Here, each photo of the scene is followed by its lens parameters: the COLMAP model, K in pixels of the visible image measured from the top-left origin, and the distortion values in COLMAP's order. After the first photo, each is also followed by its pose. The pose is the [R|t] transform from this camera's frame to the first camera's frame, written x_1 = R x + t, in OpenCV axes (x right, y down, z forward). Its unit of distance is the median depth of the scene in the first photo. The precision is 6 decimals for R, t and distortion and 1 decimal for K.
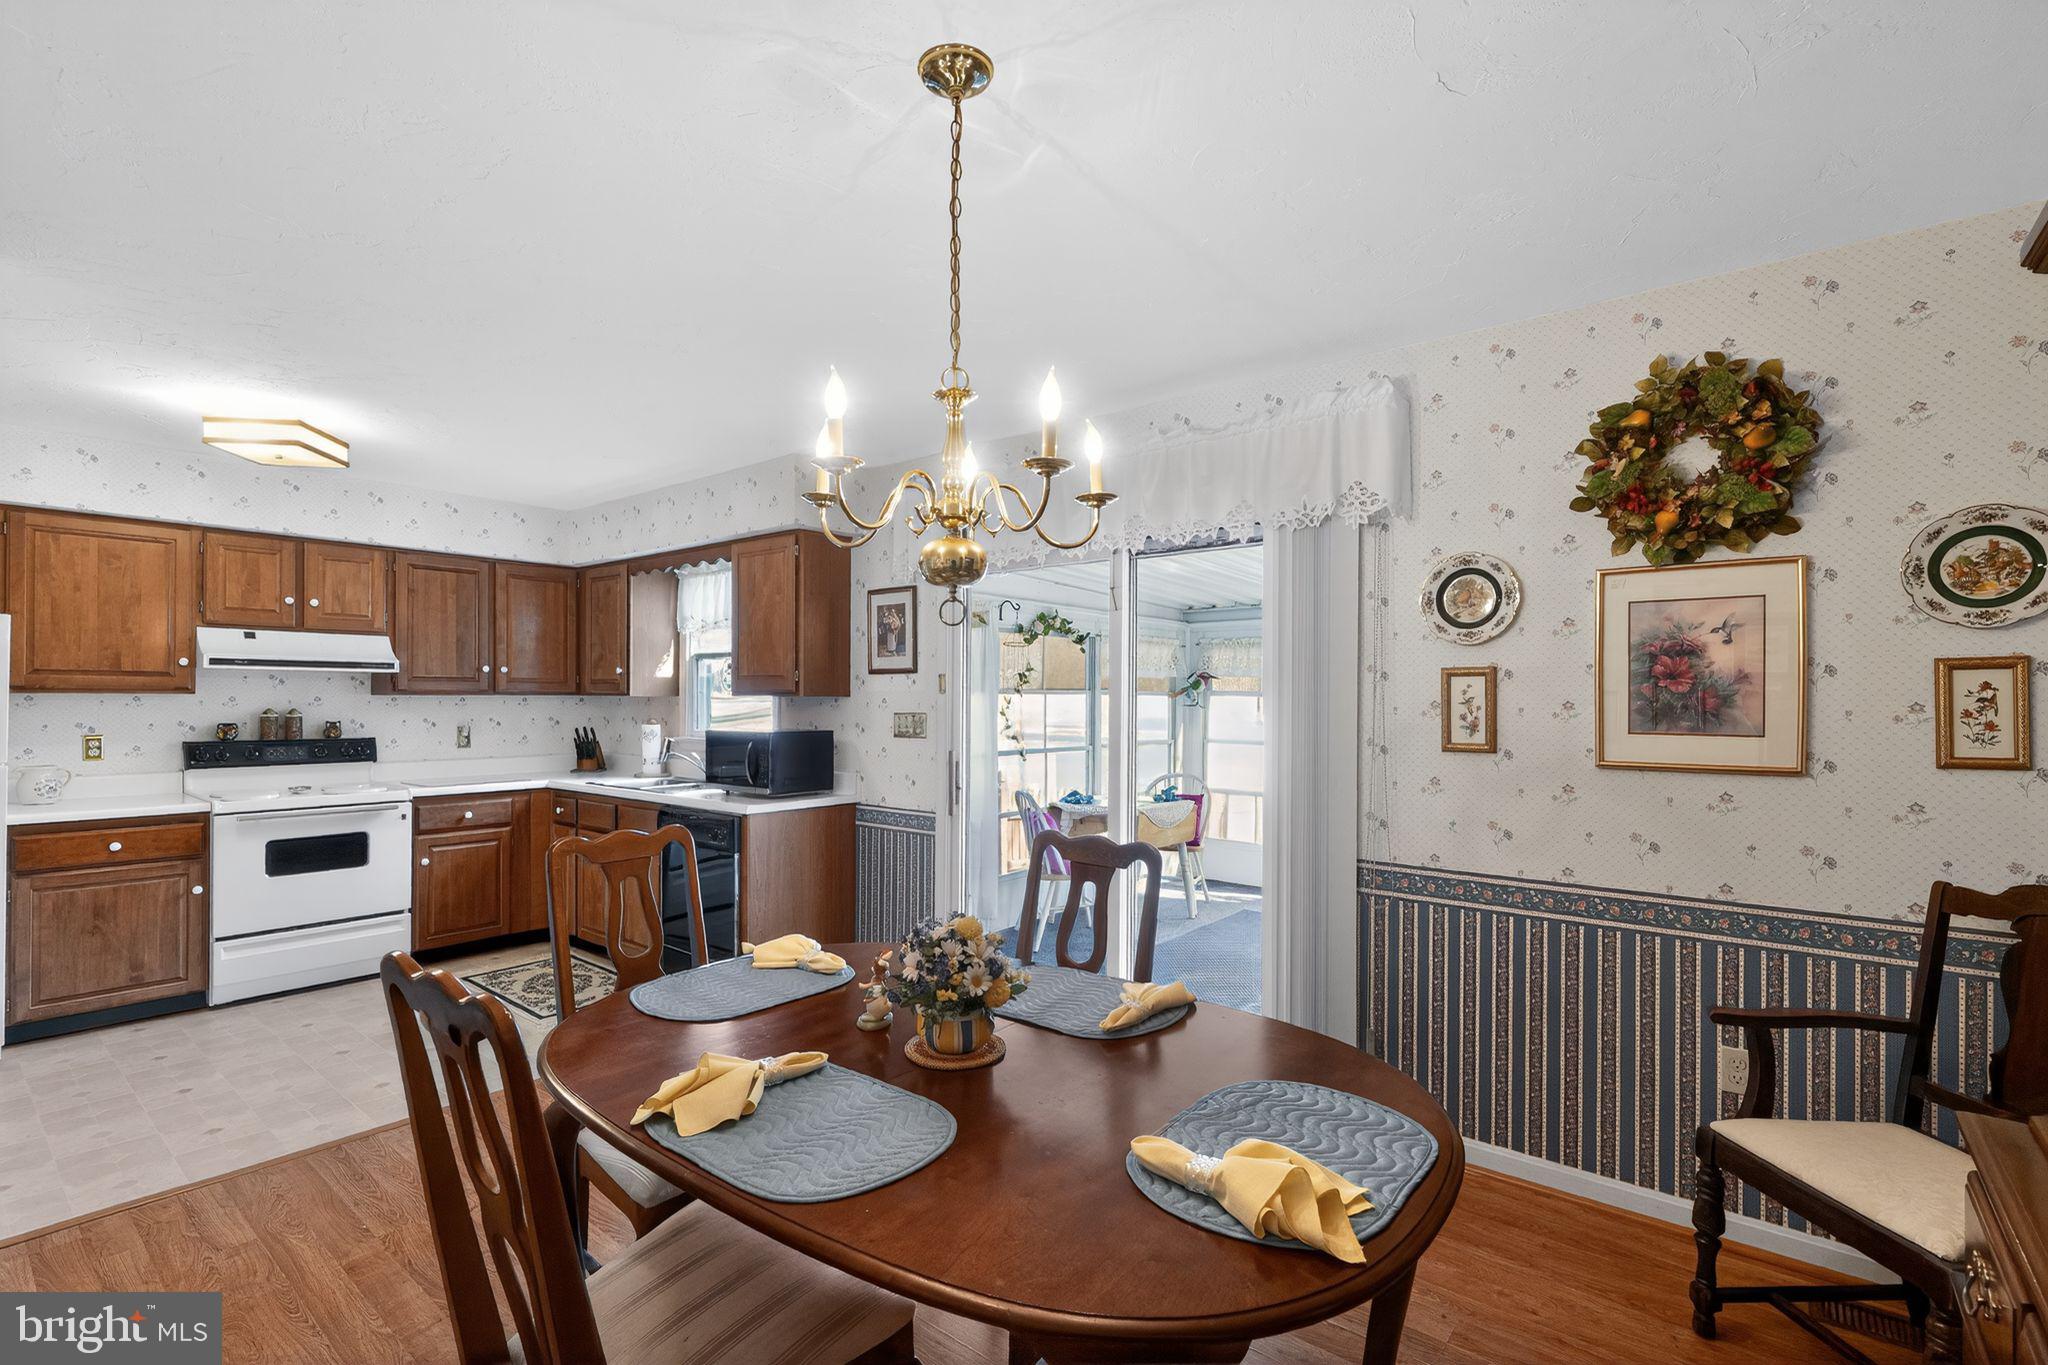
lens RADIAL K [[924.0, 0, 1006.9], [0, 924.0, 697.8], [0, 0, 1]] dist [0.004389, -0.002744]
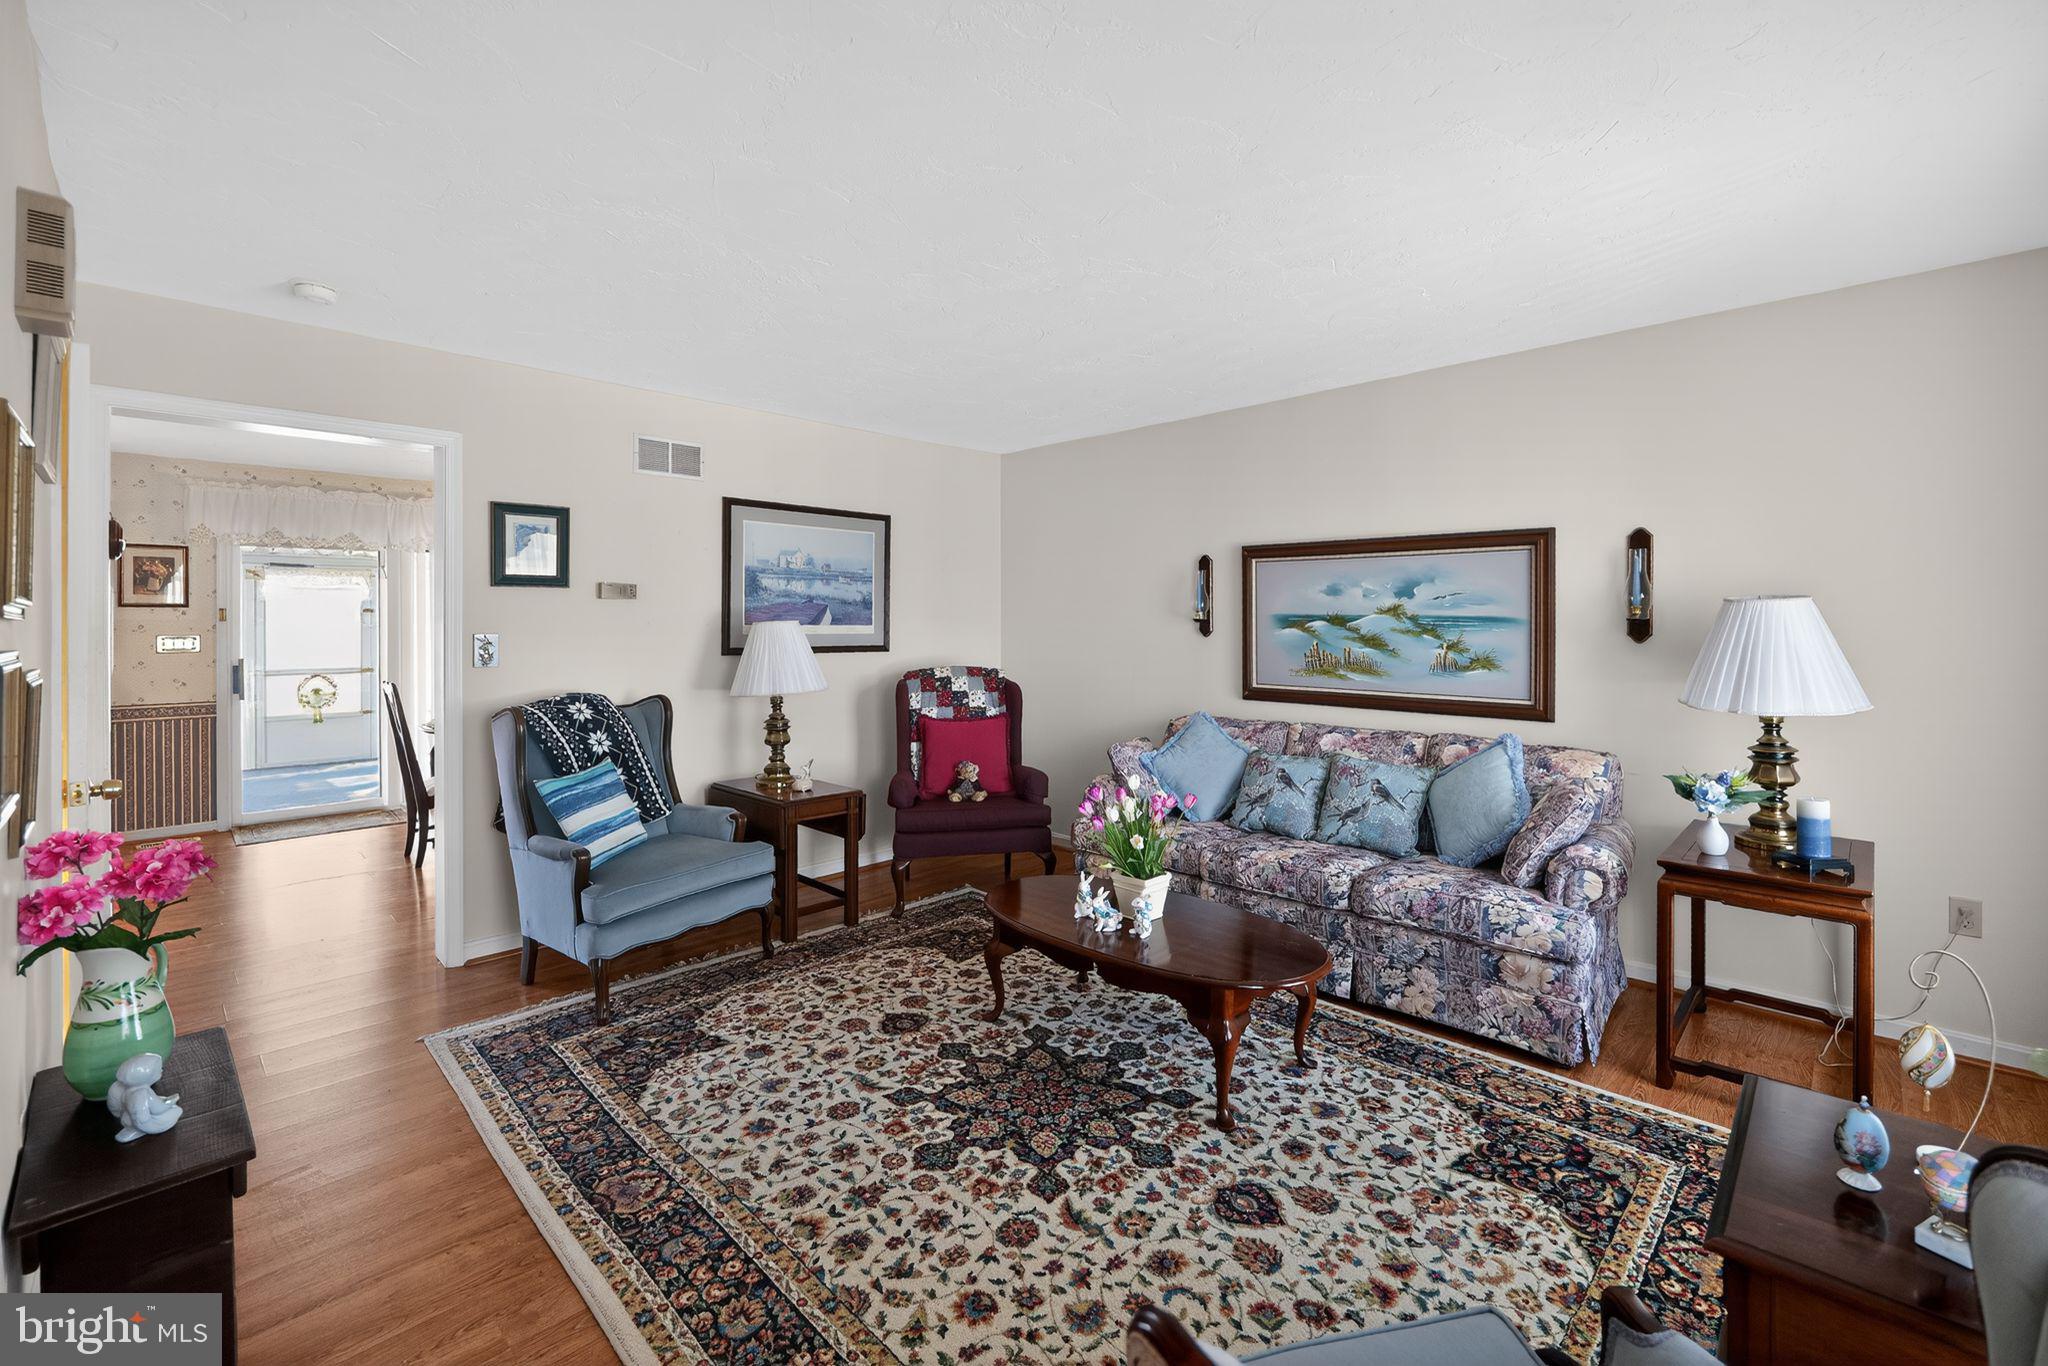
lens RADIAL K [[866.8, 0, 1014.0], [0, 866.8, 633.4], [0, 0, 1]] dist [-0.003358, -0.000211]
pose [[0.086083, -0.007081, 0.996263, -1.362093], [-0.002040, 0.999971, 0.007284, 0.001405], [-0.996286, -0.002660, 0.086066, -0.405108]]
